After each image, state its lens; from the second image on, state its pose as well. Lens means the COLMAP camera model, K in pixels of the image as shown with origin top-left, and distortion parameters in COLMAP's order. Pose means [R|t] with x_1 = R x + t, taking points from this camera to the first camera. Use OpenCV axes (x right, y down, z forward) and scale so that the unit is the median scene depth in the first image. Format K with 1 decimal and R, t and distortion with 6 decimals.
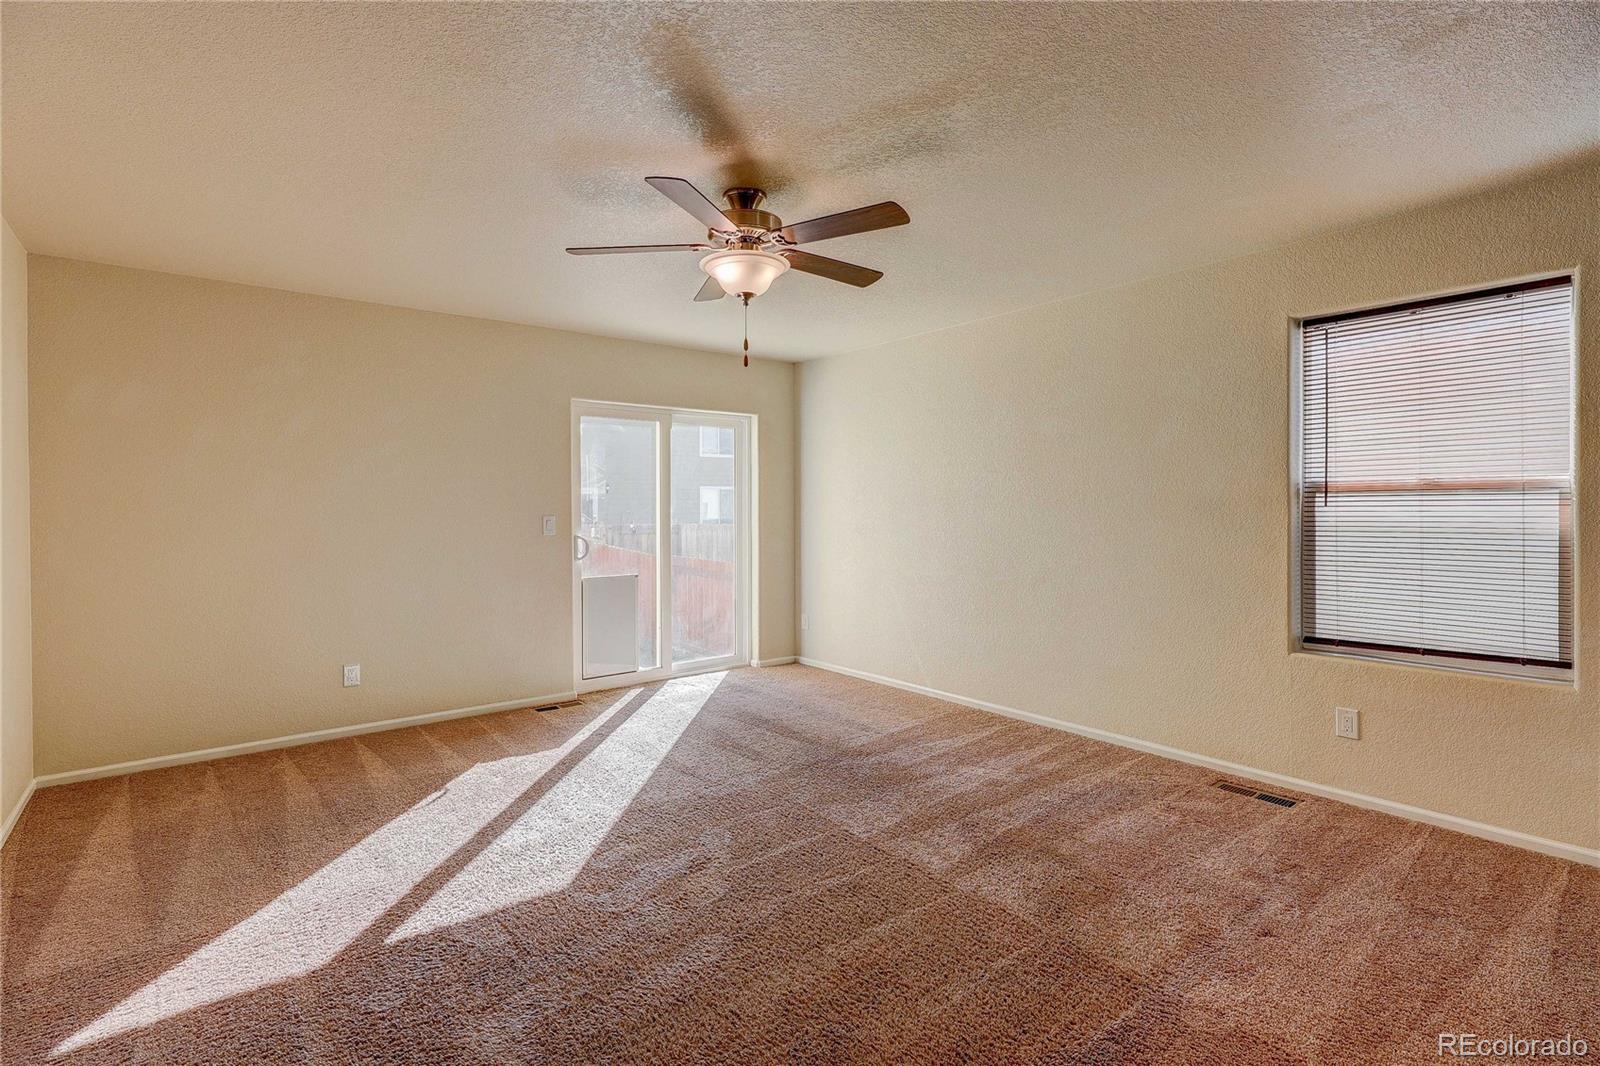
lens RADIAL K [[754.3, 0, 810.6], [0, 754.3, 516.1], [0, 0, 1]] dist [-0.005115, 0.000563]
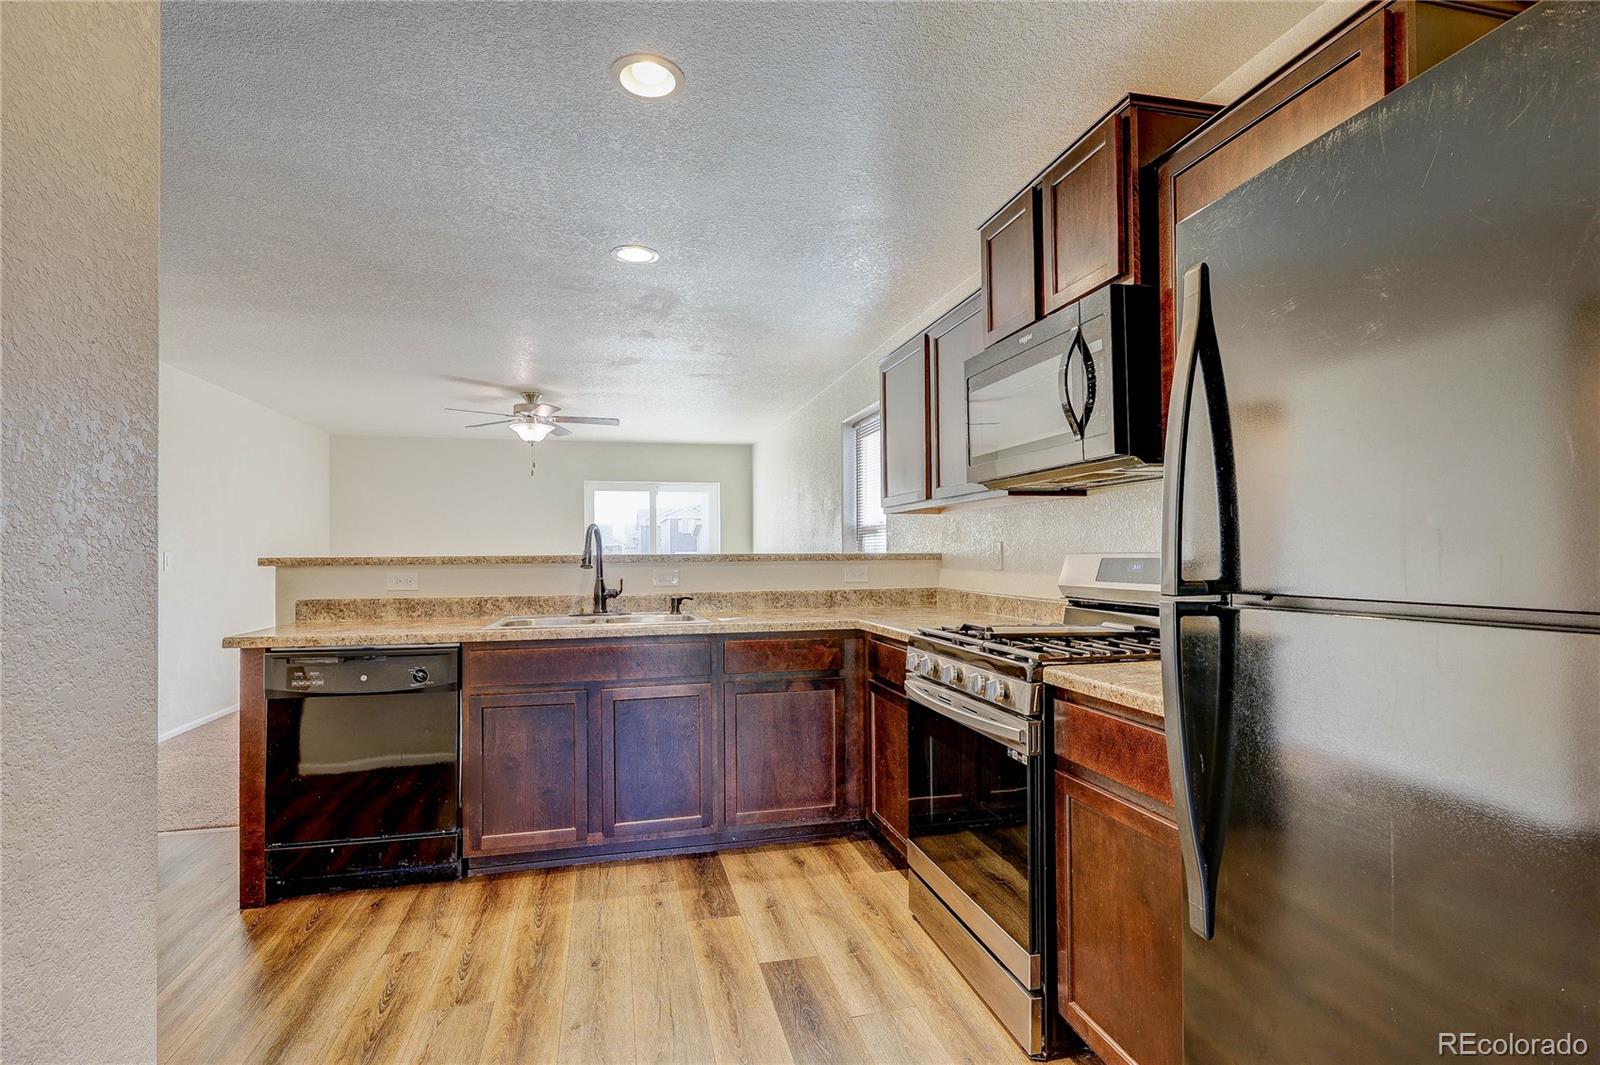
lens RADIAL K [[754.3, 0, 800.5], [0, 754.3, 542.2], [0, 0, 1]] dist [-0.005115, 0.000563]
pose [[0.910090, -0.015612, -0.414116, 0.686522], [0.006828, 0.999719, -0.022683, 0.014918], [0.414354, 0.017816, 0.909941, -0.287736]]
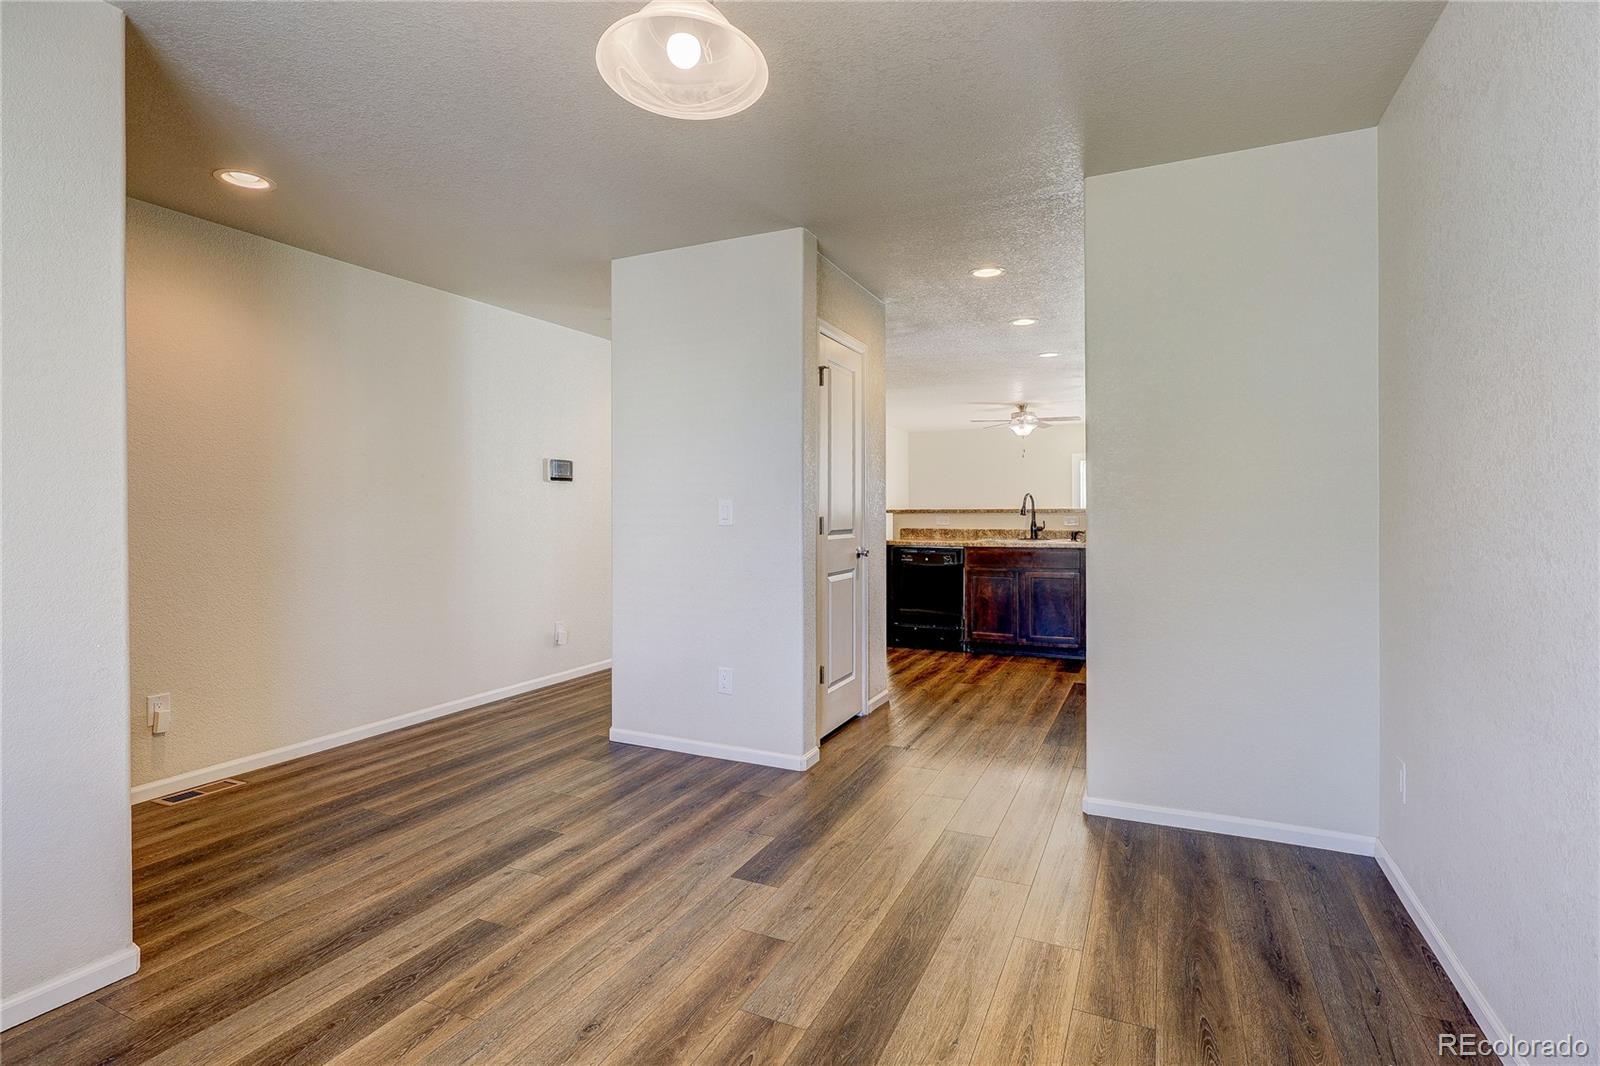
lens RADIAL K [[754.3, 0, 790.6], [0, 754.3, 529.7], [0, 0, 1]] dist [-0.005115, 0.000563]
pose [[0.423580, 0.017570, -0.905688, 1.074355], [-0.003914, 0.999838, 0.017566, 0.021870], [0.905850, -0.003896, 0.423581, -0.561068]]
